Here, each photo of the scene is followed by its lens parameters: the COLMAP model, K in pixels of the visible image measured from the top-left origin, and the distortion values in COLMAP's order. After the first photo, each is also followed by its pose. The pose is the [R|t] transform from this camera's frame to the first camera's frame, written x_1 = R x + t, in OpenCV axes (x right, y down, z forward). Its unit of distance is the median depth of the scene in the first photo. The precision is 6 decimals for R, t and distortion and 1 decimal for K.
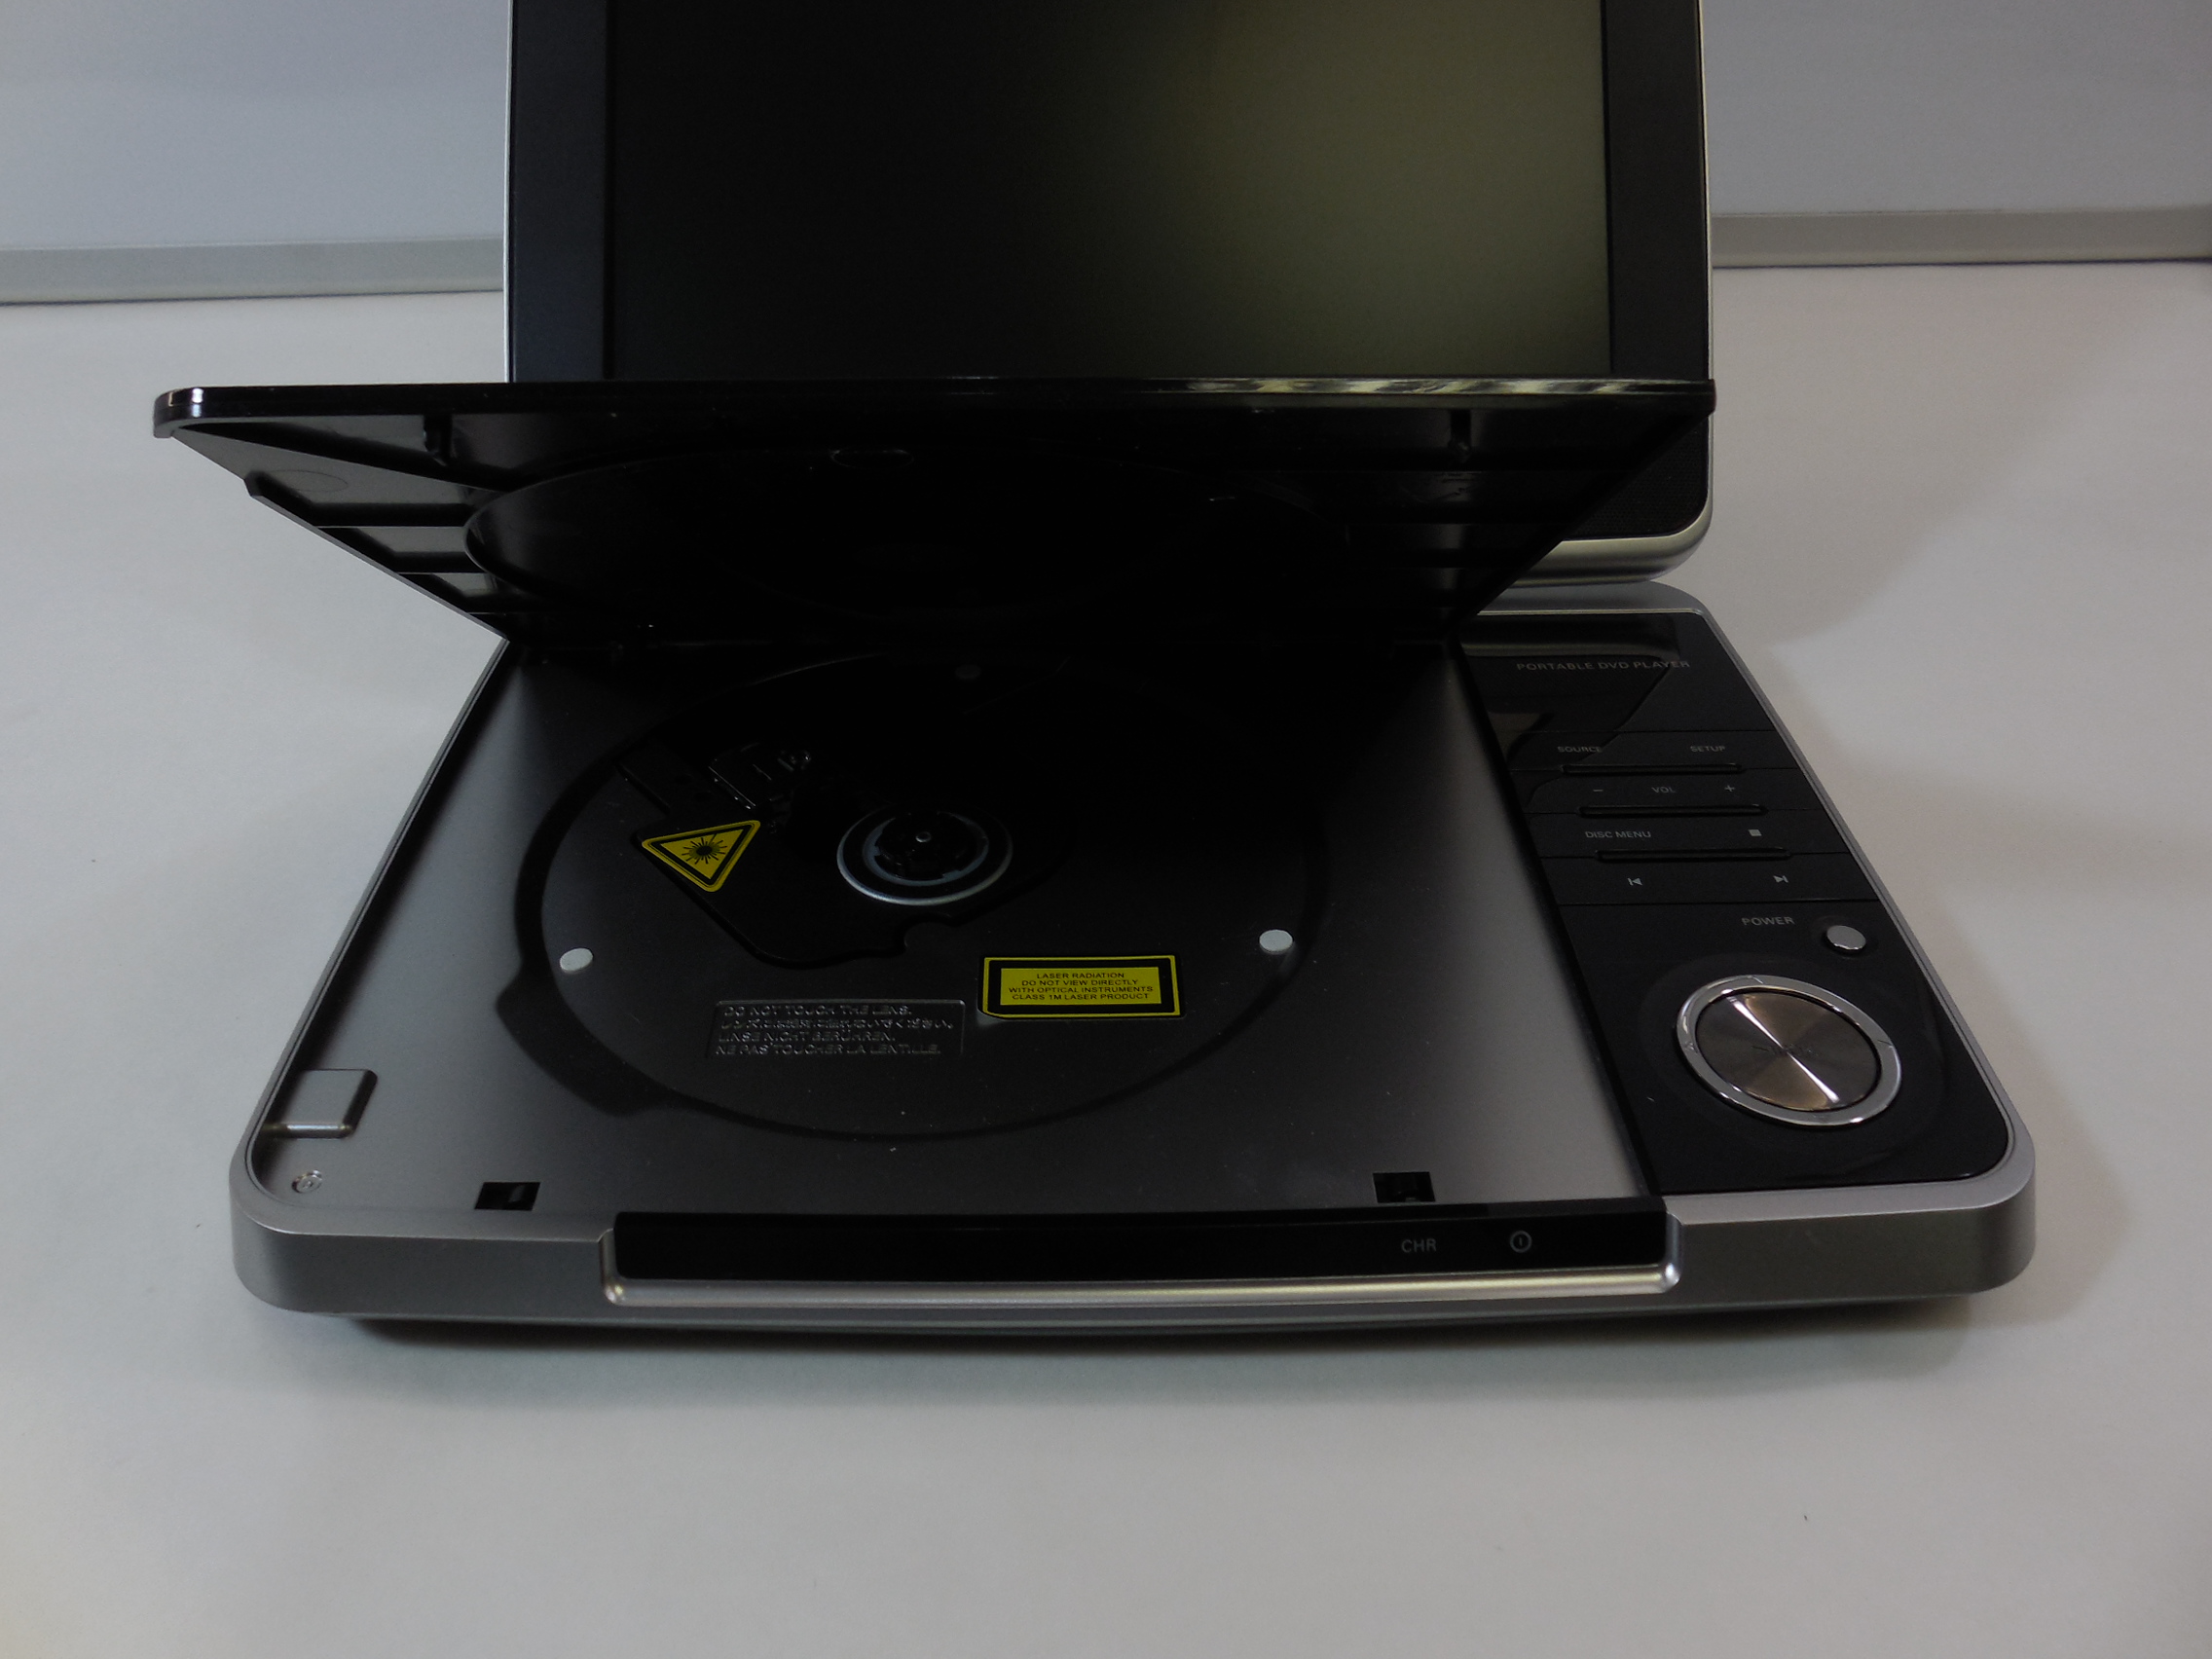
lens RADIAL K [[1703.9, 0, 1095.7], [0, 1703.9, 826.1], [0, 0, 1]] dist [-0.000042, 0.002775]
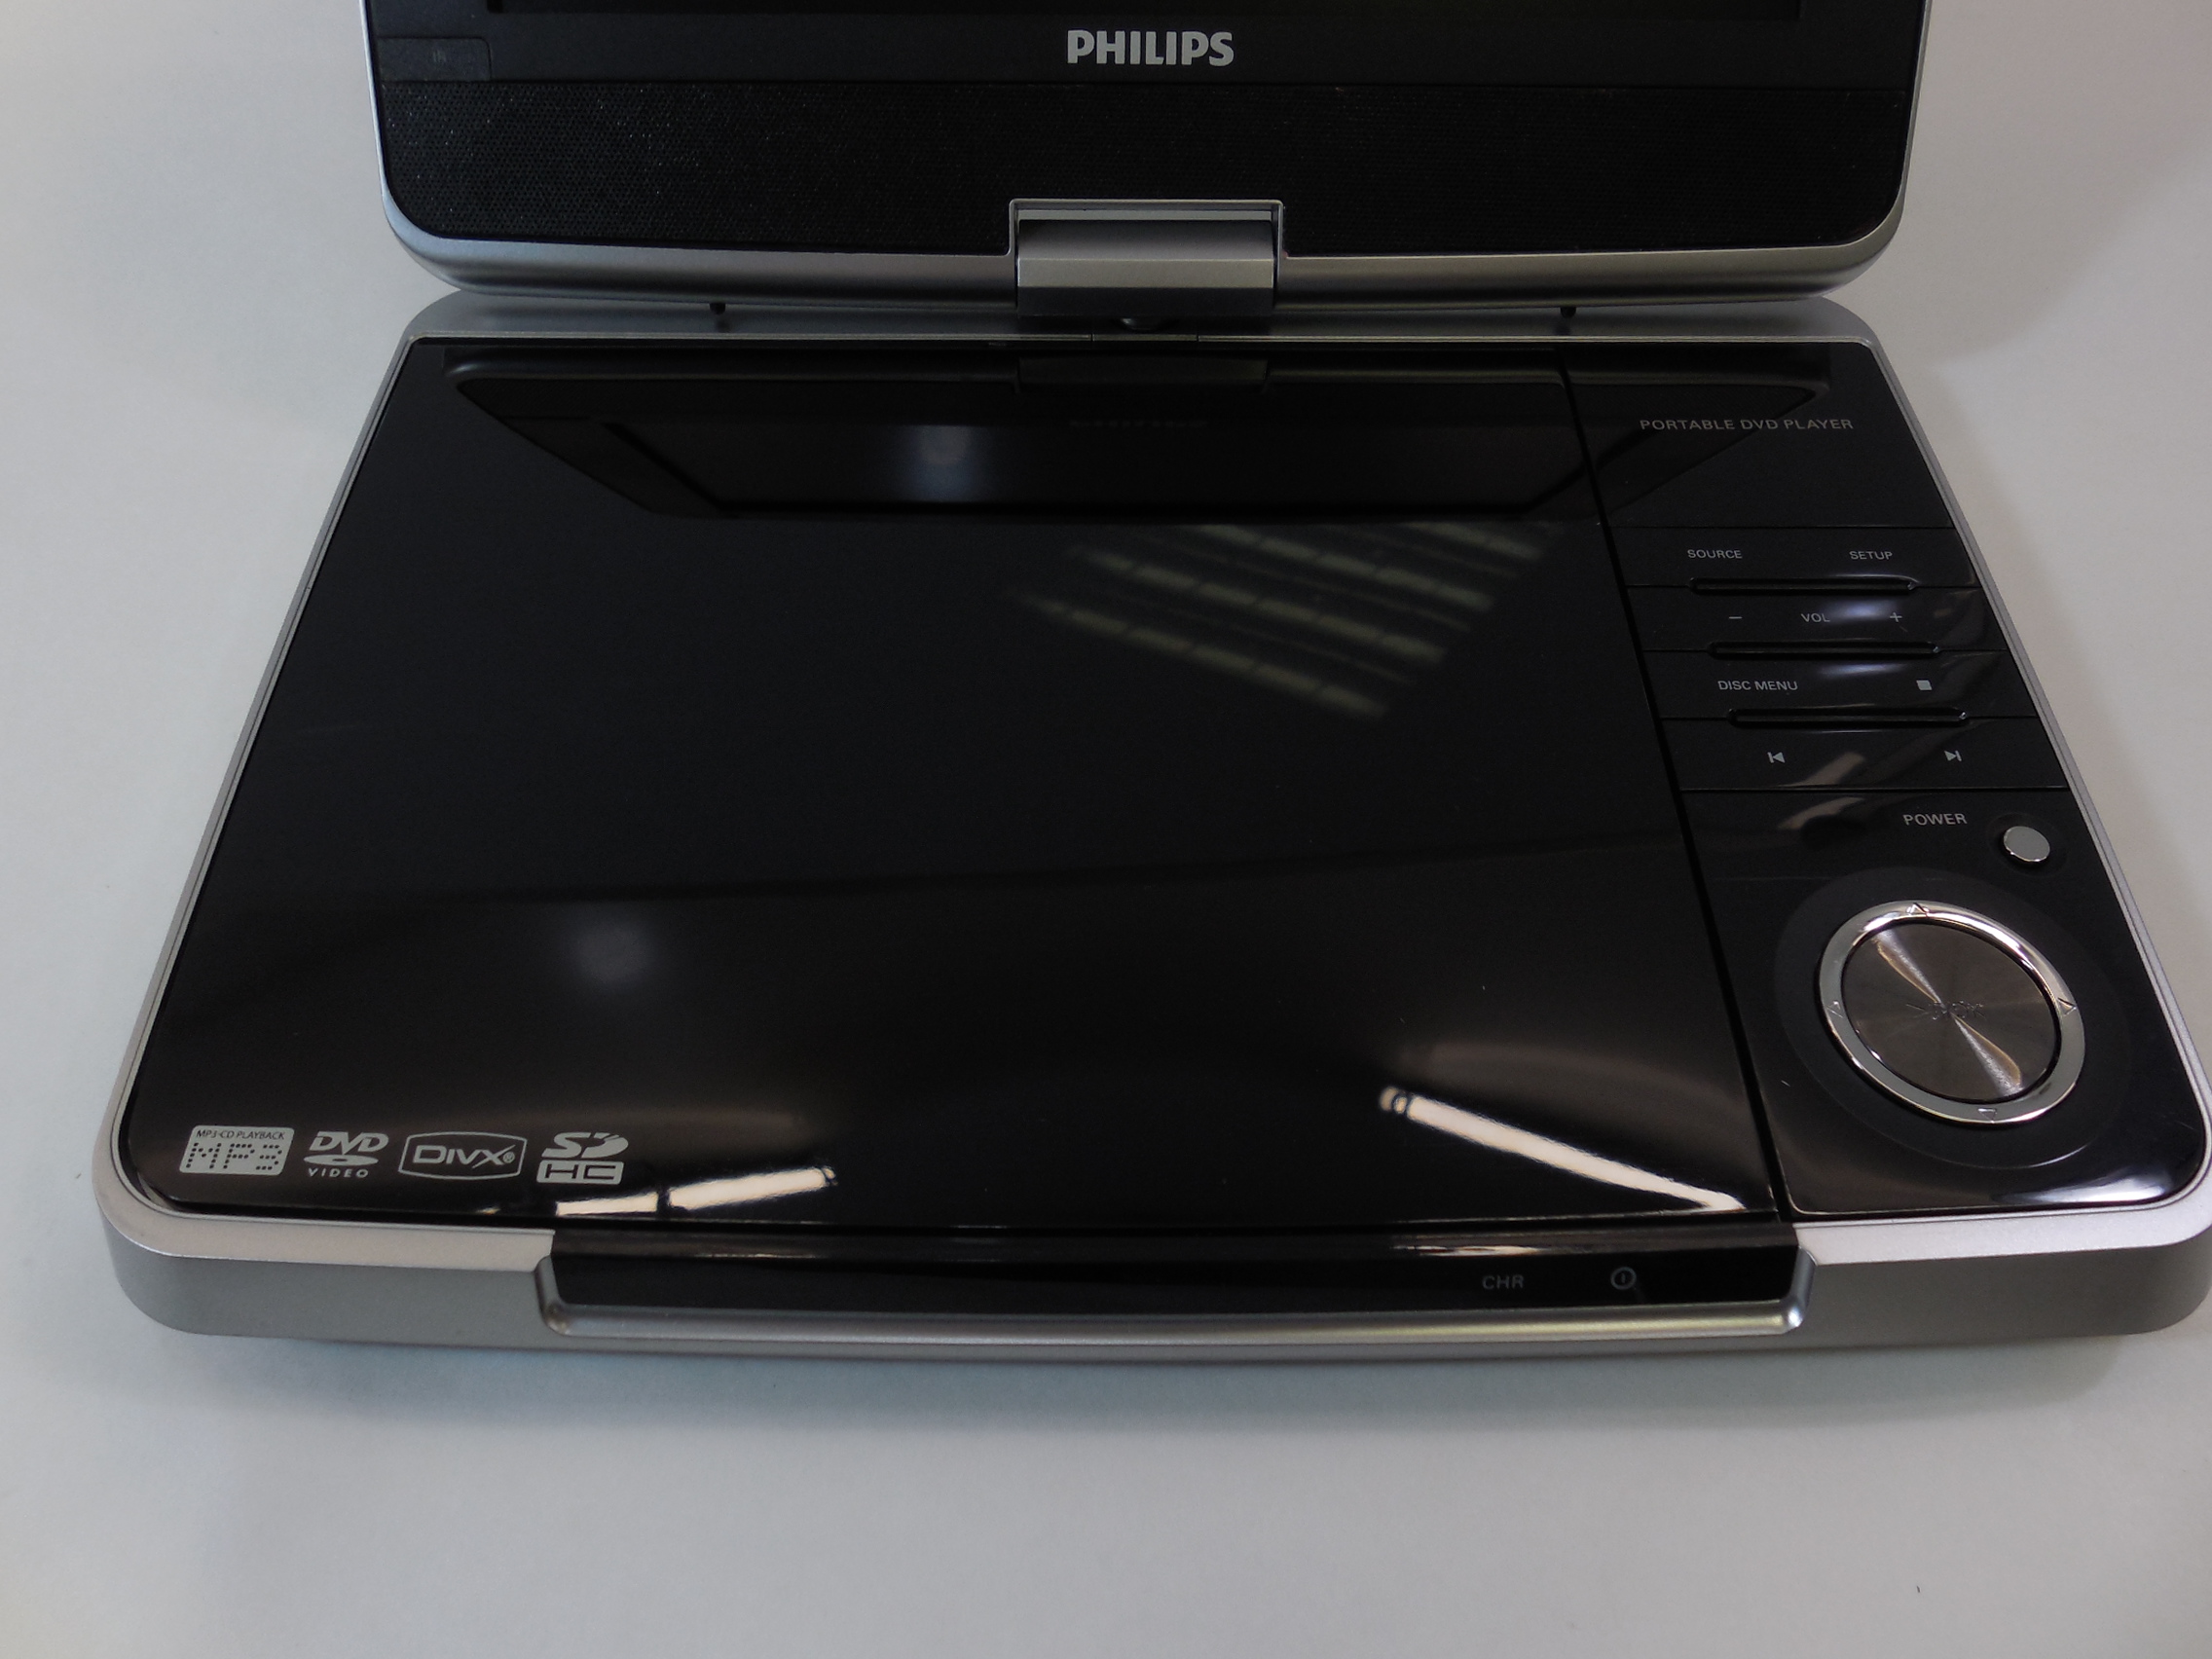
lens RADIAL K [[1703.9, 0, 1103.4], [0, 1703.9, 830.3], [0, 0, 1]] dist [-0.000042, 0.002775]
pose [[0.999880, 0.015465, 0.000196, -0.010583], [-0.014904, 0.960036, 0.279481, -0.168038], [0.004134, -0.279451, 0.960151, 0.203111]]
